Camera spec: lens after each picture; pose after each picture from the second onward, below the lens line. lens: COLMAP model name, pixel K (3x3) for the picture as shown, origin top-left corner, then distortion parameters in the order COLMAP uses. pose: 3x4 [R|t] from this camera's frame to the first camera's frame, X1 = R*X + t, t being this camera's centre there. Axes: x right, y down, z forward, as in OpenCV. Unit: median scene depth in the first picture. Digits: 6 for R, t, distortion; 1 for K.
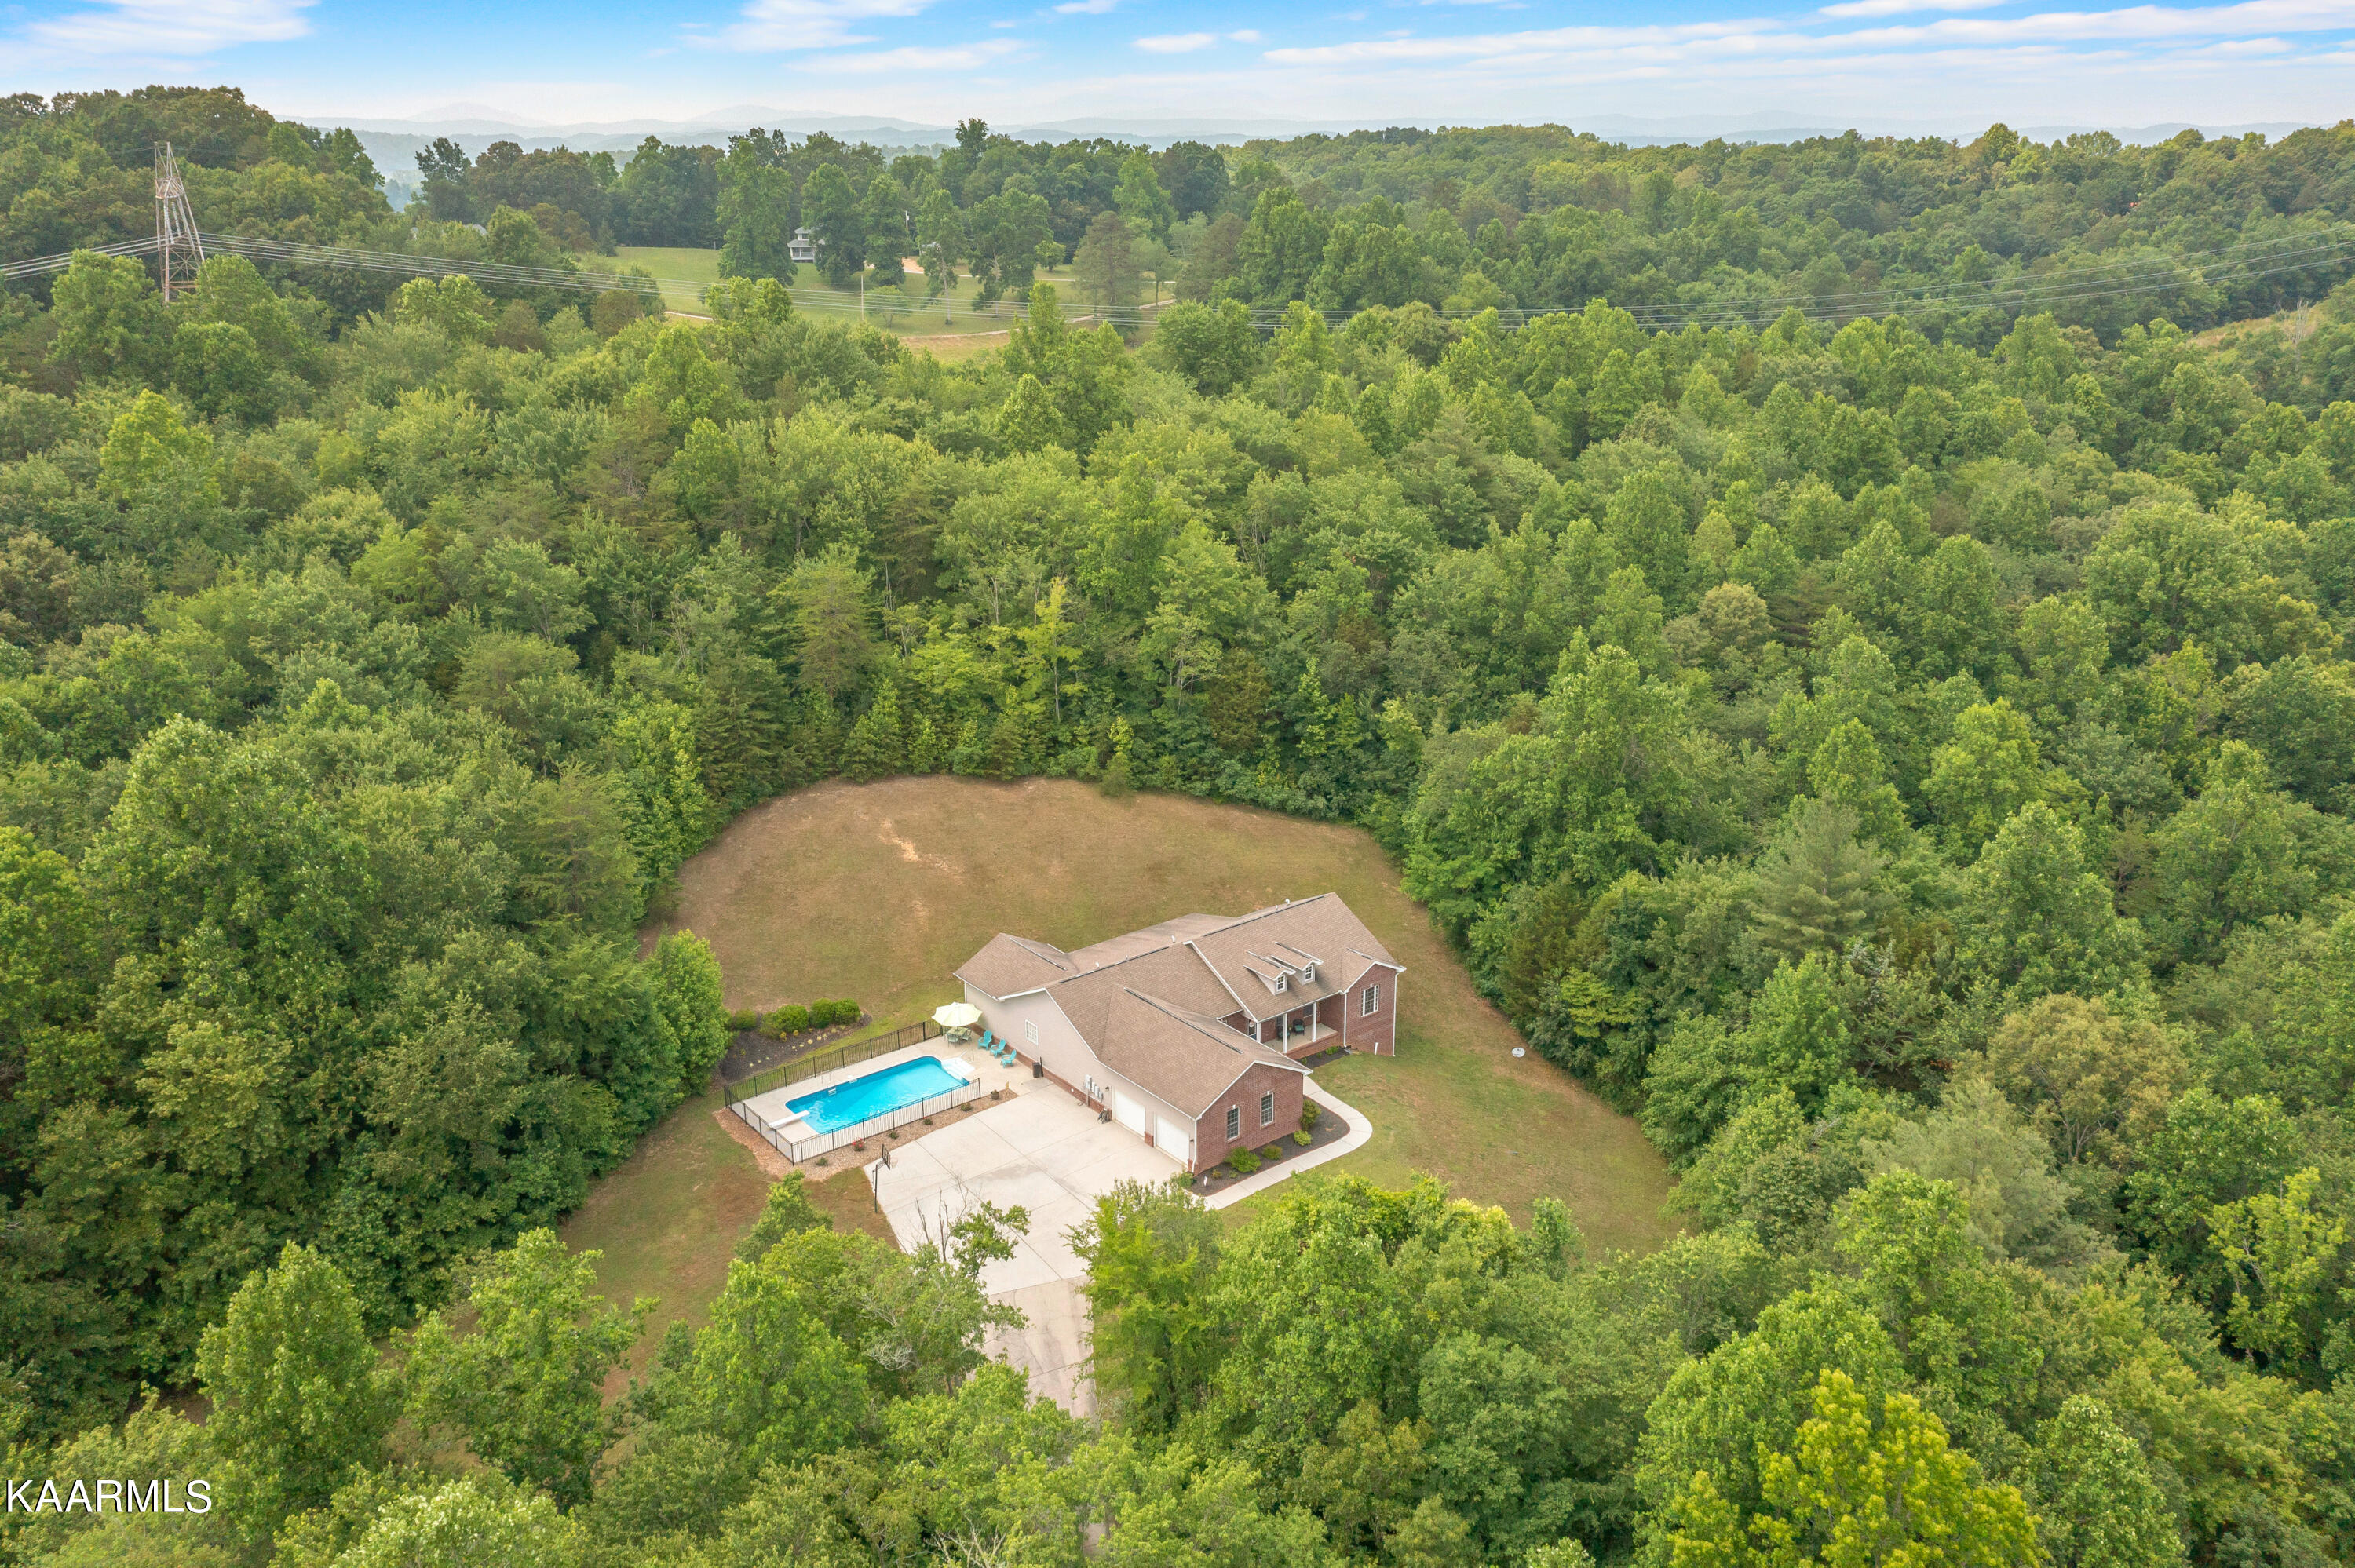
lens RADIAL K [[1848.4, 0, 1177.5], [0, 1848.4, 784.0], [0, 0, 1]] dist [-0.006736, -0.003902]
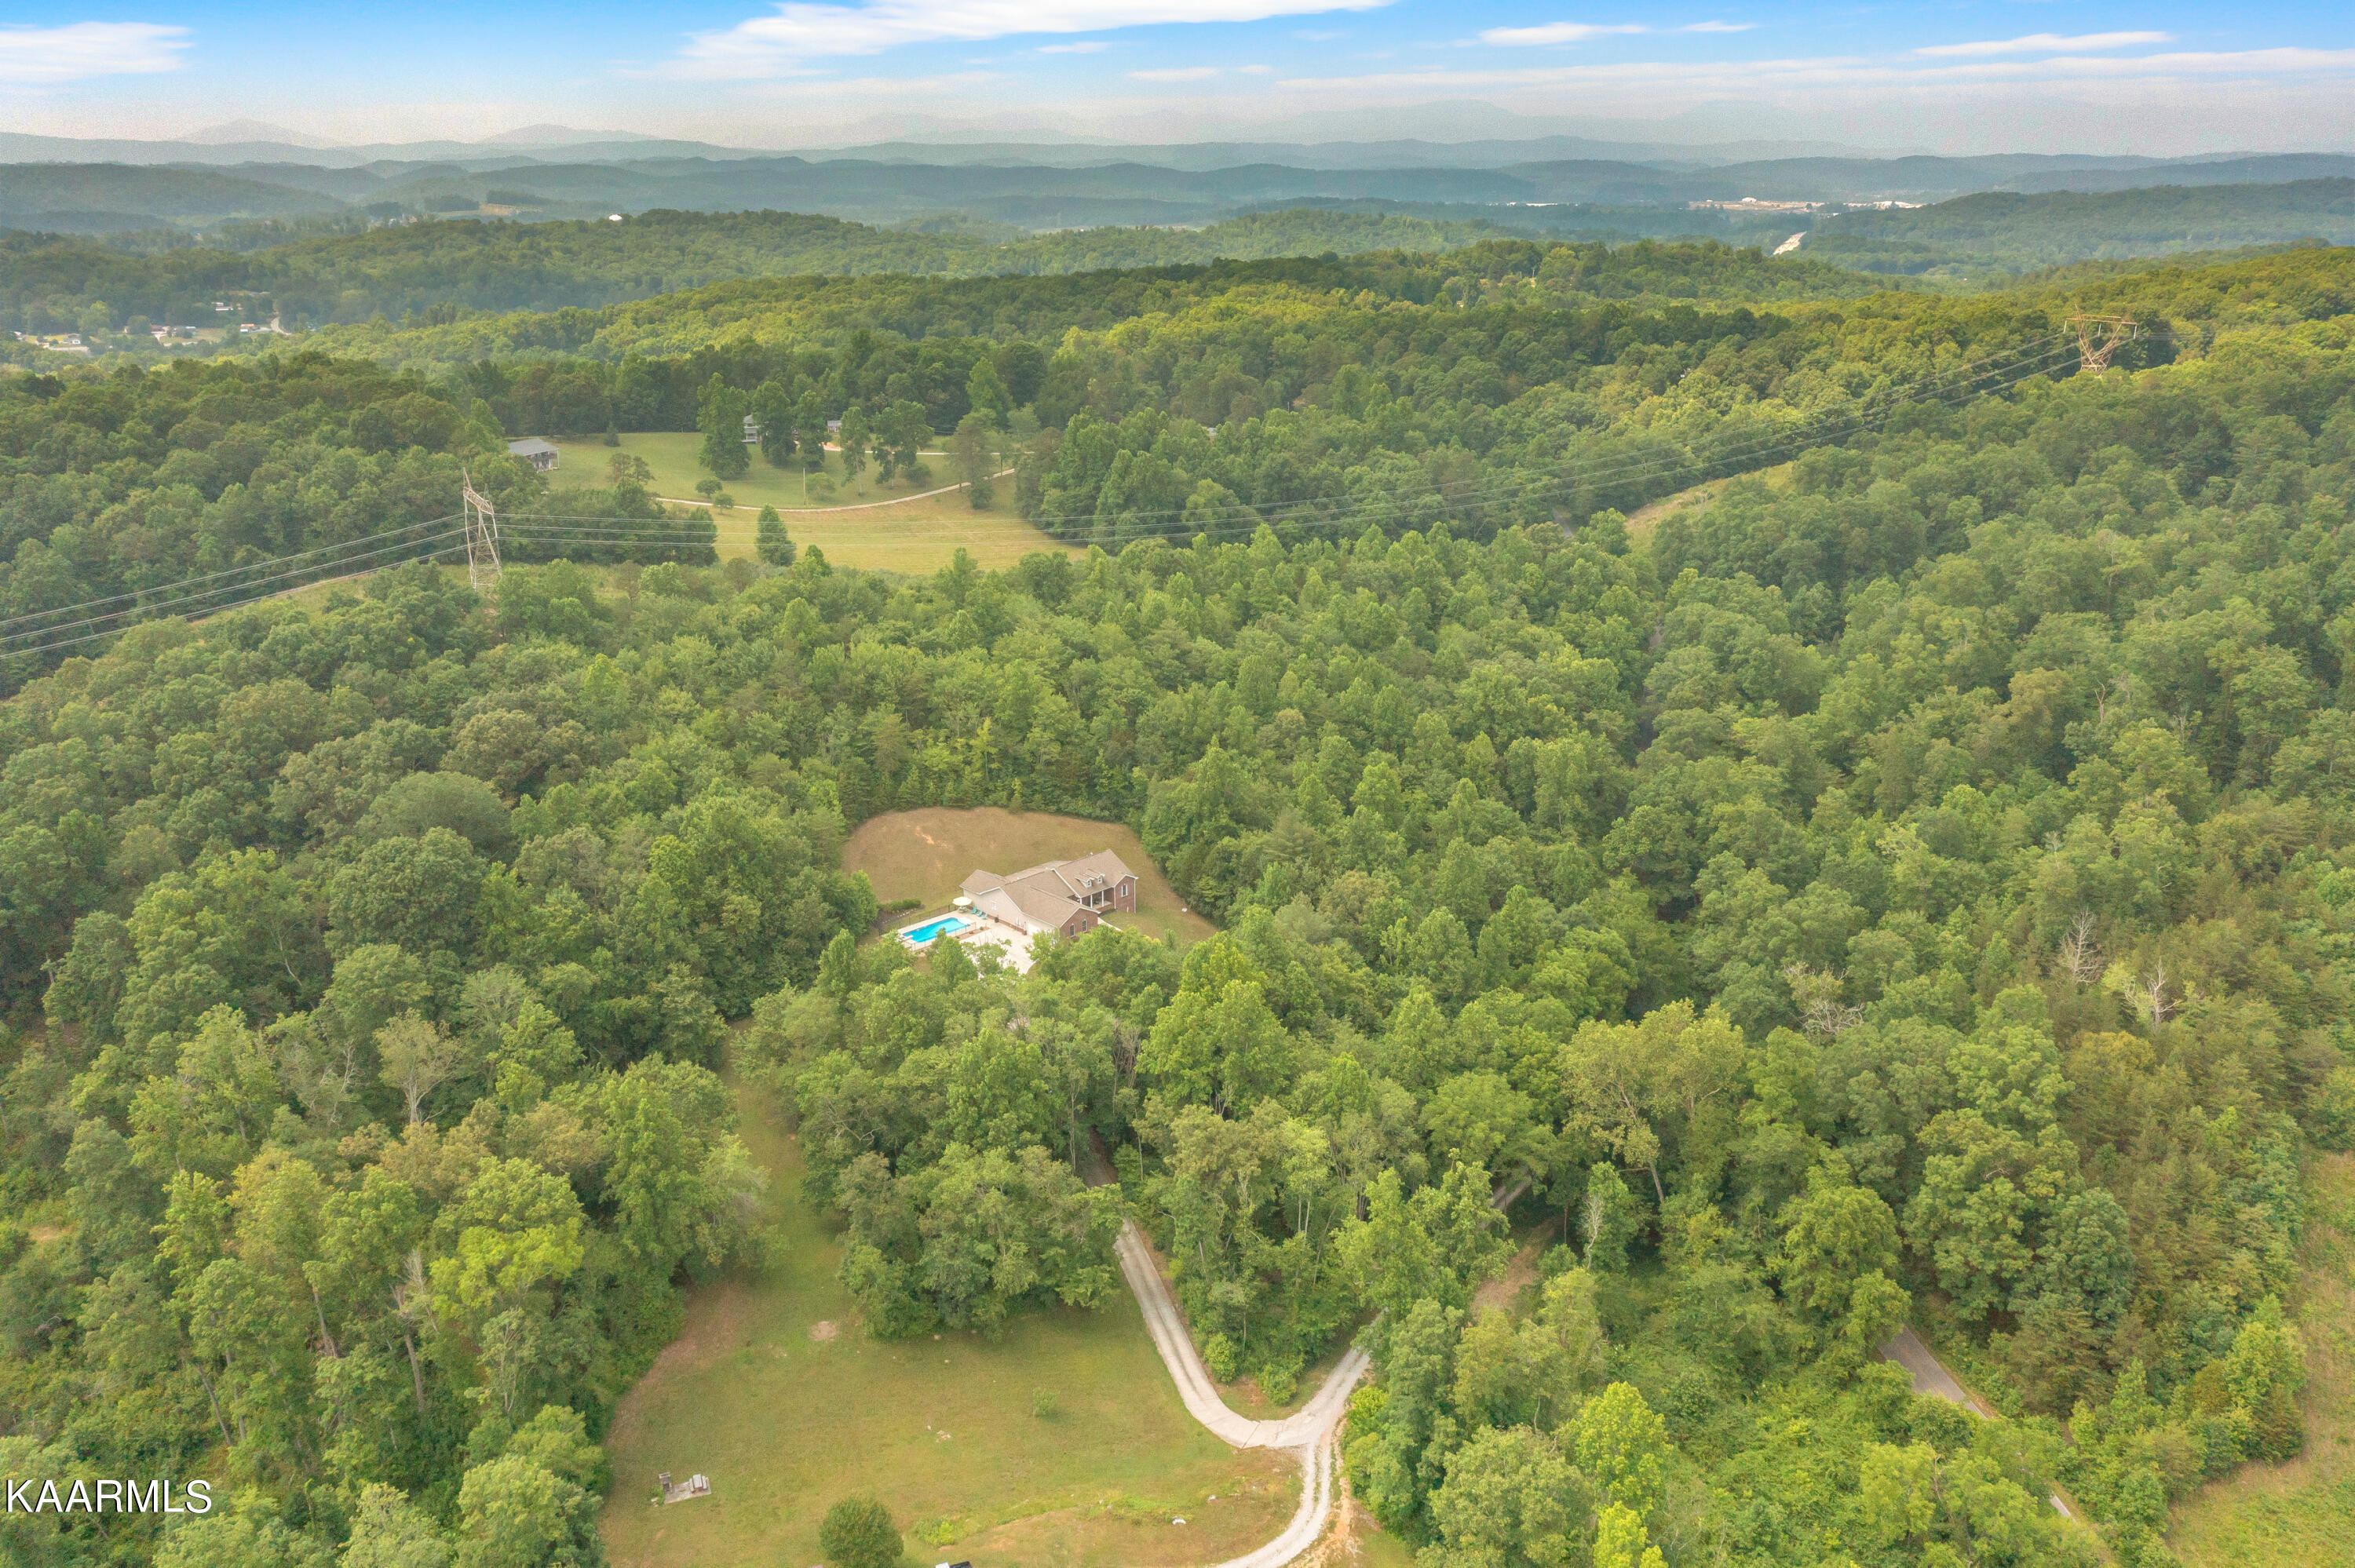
lens RADIAL K [[1858.3, 0, 1177.5], [0, 1858.3, 784.0], [0, 0, 1]] dist [-0.002695, 0.008589]
pose [[0.995161, -0.029298, 0.093787, -0.050437], [0.029935, 0.999537, -0.005393, -0.011636], [-0.093586, 0.008174, 0.995578, -1.329220]]
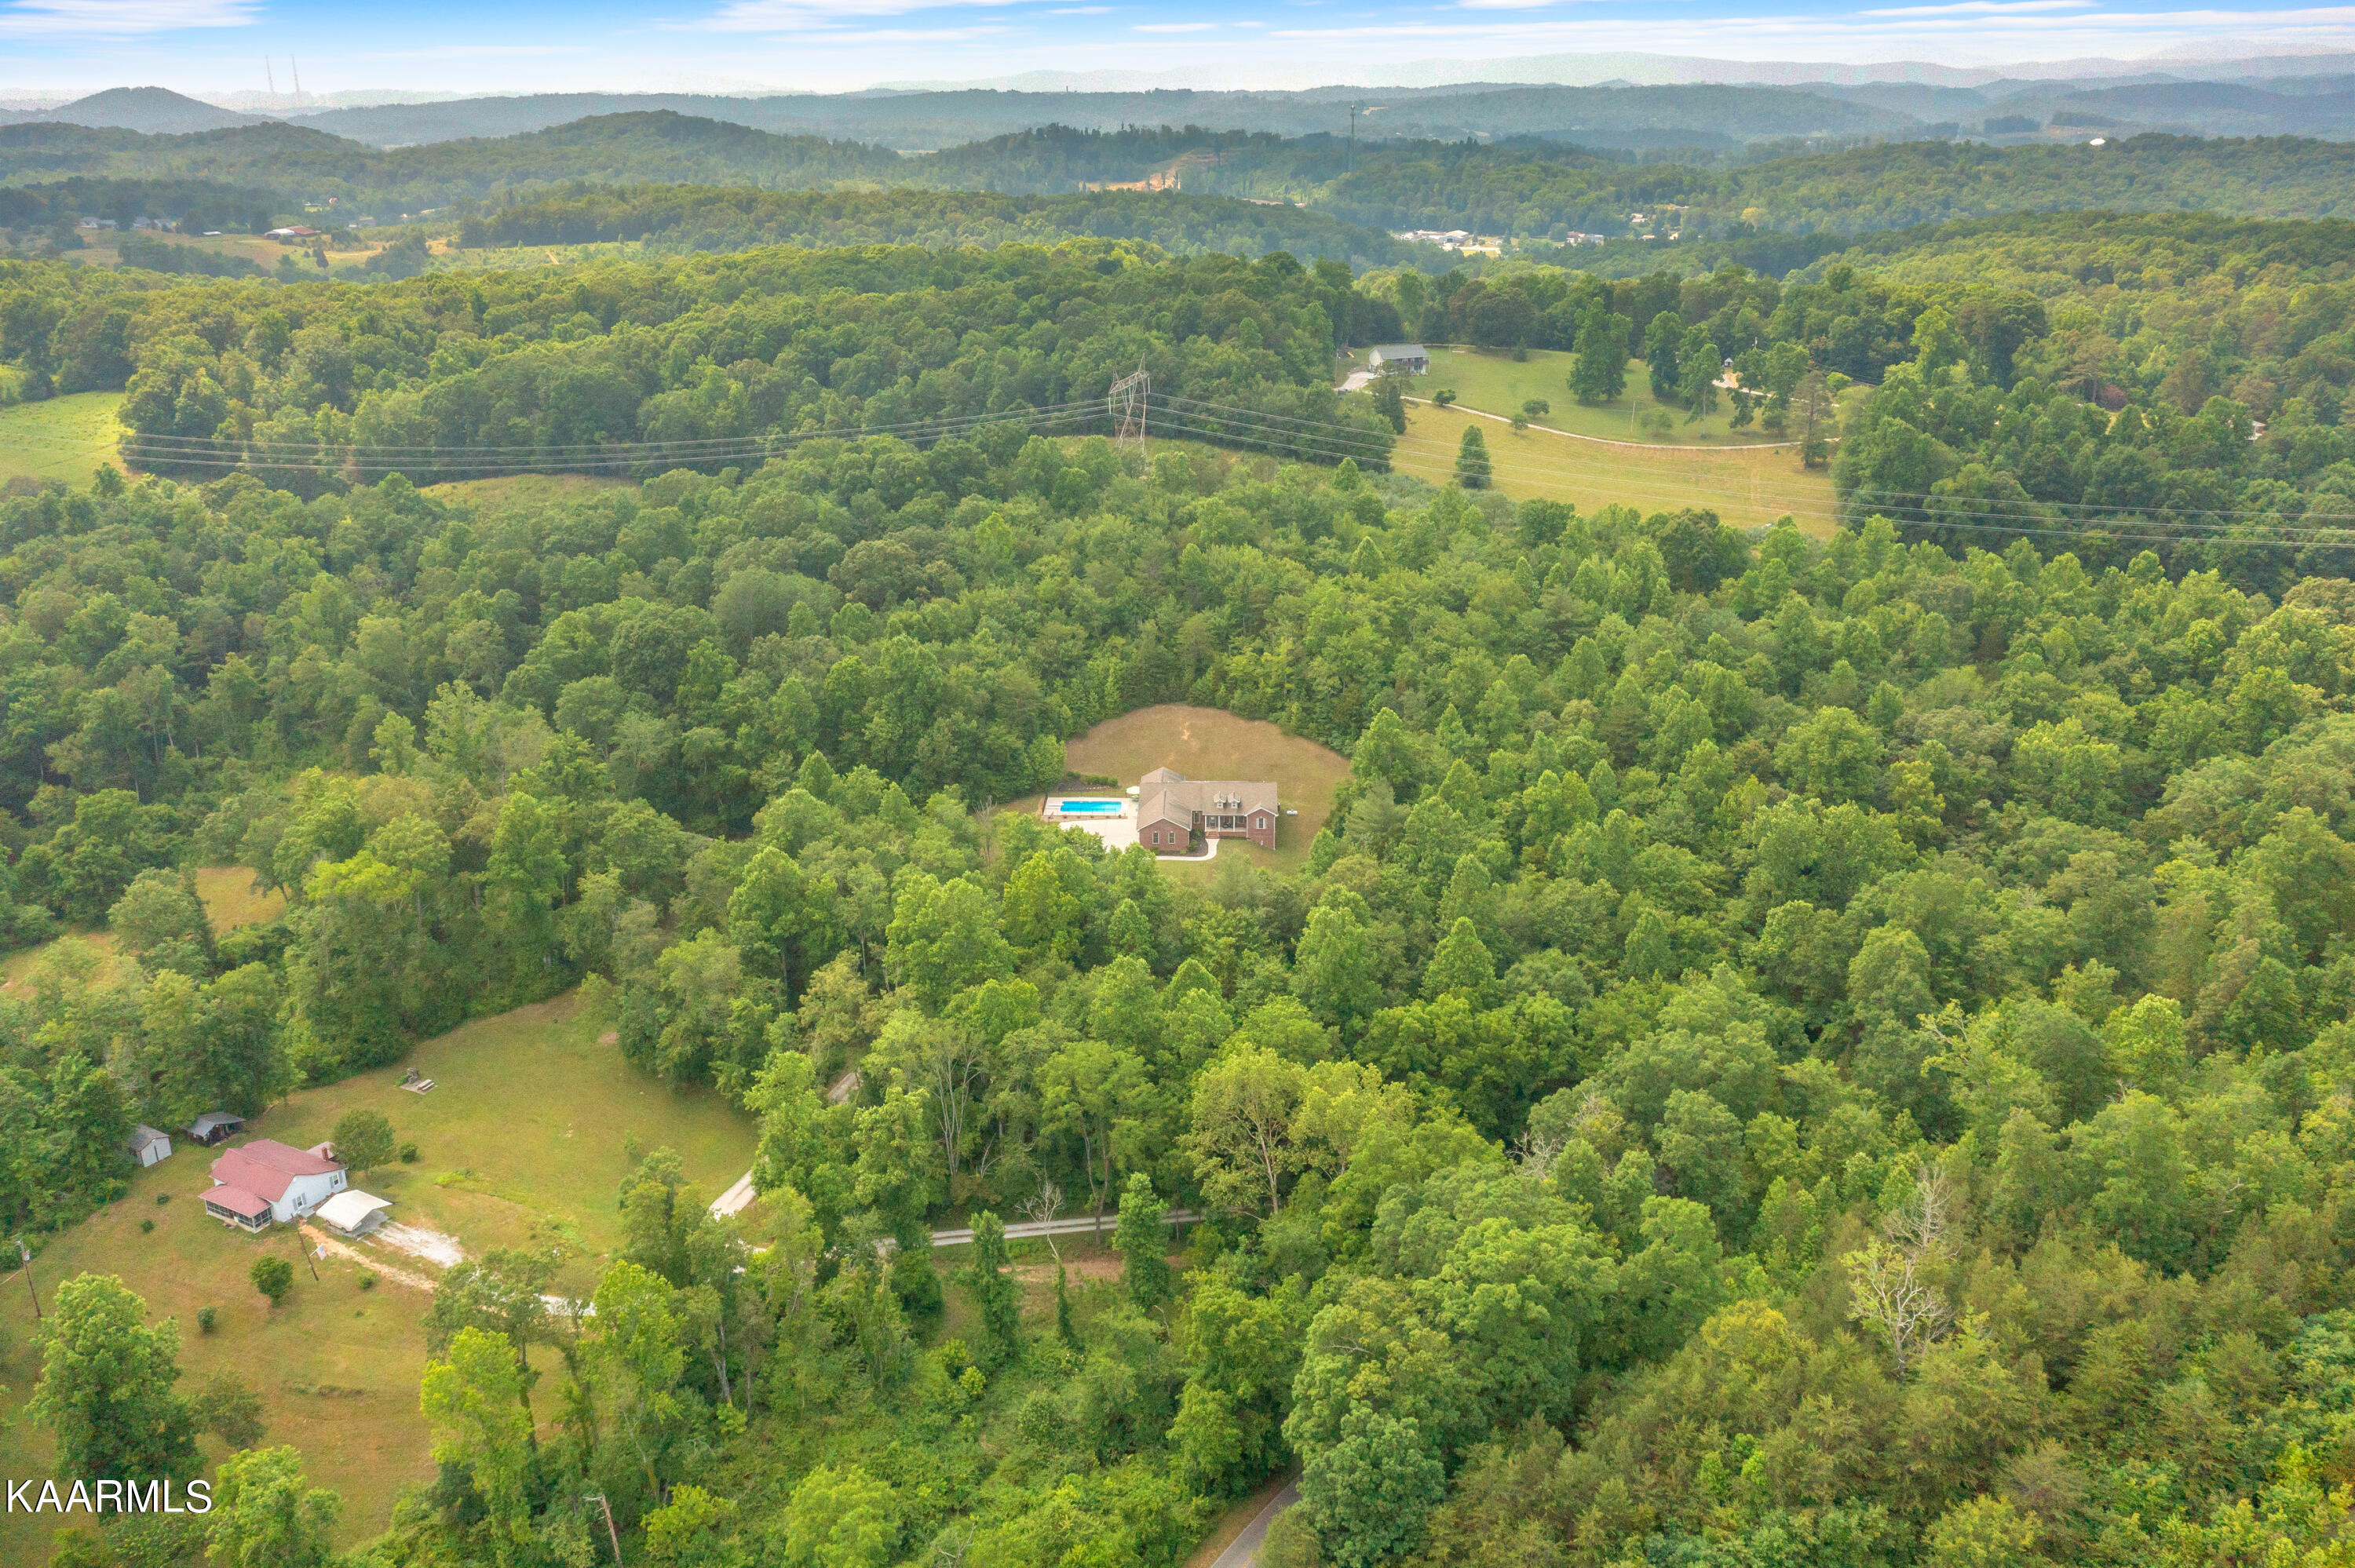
lens RADIAL K [[1858.3, 0, 1177.5], [0, 1858.3, 784.0], [0, 0, 1]] dist [-0.002695, 0.008589]
pose [[0.758127, 0.227811, -0.611021, 1.342783], [-0.208024, 0.972527, 0.104487, -0.153624], [0.618037, 0.047892, 0.784689, -0.928196]]
